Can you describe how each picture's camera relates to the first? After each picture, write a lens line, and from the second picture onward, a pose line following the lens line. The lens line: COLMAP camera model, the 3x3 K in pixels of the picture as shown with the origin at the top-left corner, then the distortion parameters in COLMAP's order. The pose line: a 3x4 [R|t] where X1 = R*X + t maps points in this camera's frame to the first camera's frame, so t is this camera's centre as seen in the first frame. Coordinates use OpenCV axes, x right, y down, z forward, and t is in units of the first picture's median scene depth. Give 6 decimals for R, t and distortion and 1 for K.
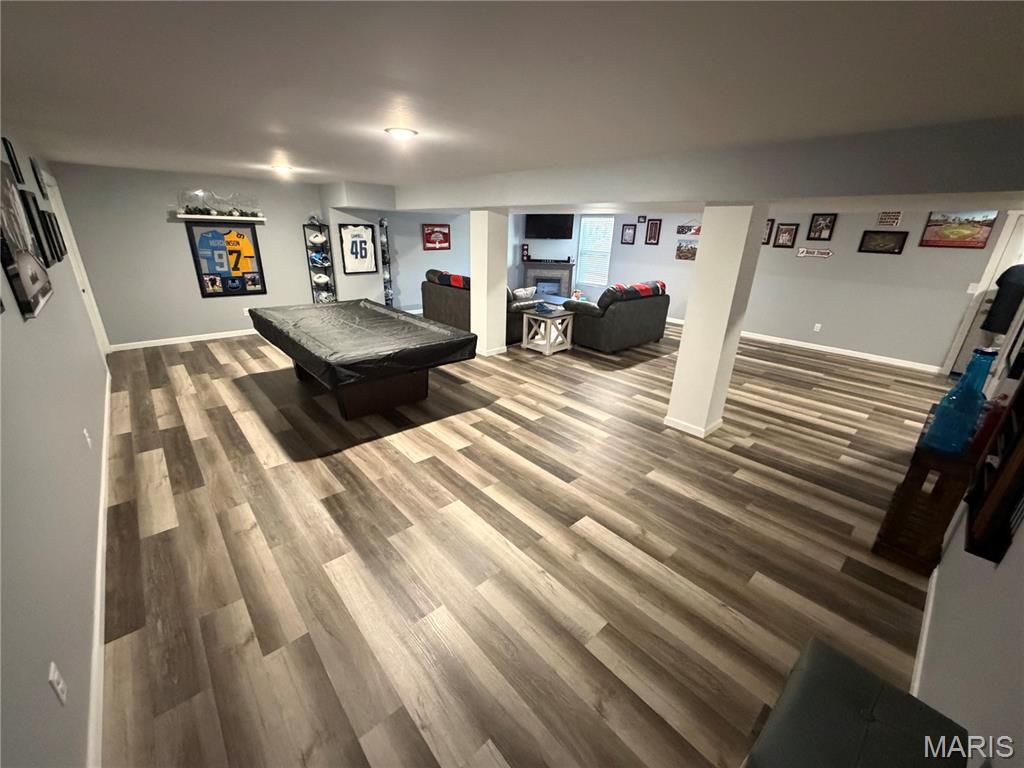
lens RADIAL K [[408.8, 0, 509.4], [0, 408.8, 383.2], [0, 0, 1]] dist [-0.001348, 0.001275]
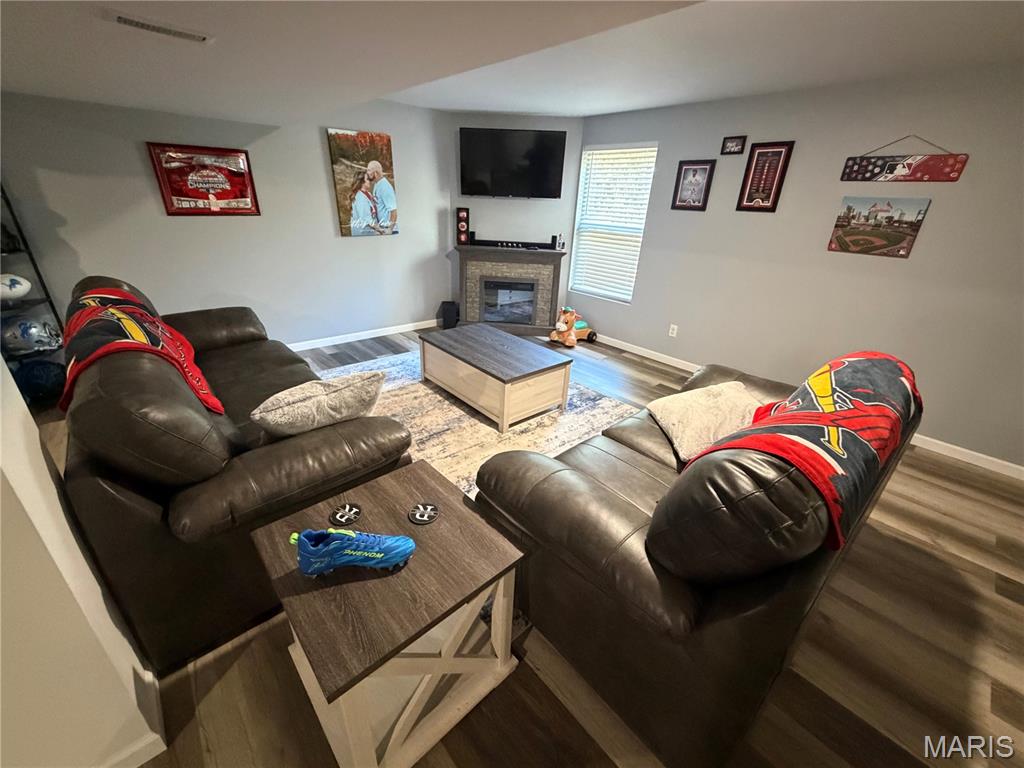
lens RADIAL K [[408.8, 0, 509.8], [0, 408.8, 383.0], [0, 0, 1]] dist [-0.001348, 0.001275]
pose [[0.999836, 0.018106, -0.000686, 0.141969], [-0.018032, 0.998012, 0.060384, -0.241718], [0.001778, -0.060361, 0.998175, 0.746183]]
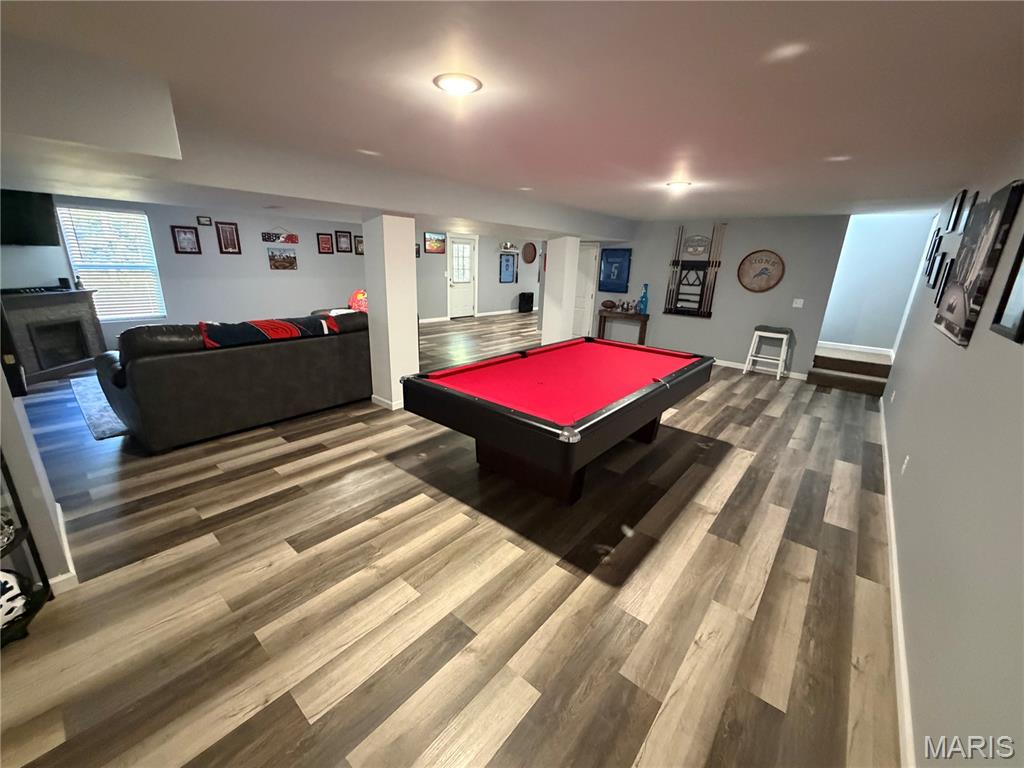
lens RADIAL K [[408.8, 0, 507.6], [0, 408.8, 383.9], [0, 0, 1]] dist [-0.001348, 0.001275]
pose [[-0.128651, -0.321350, 0.938181, -0.703697], [0.314256, 0.884075, 0.345911, -0.276493], [-0.940581, 0.339331, -0.012751, 0.735334]]
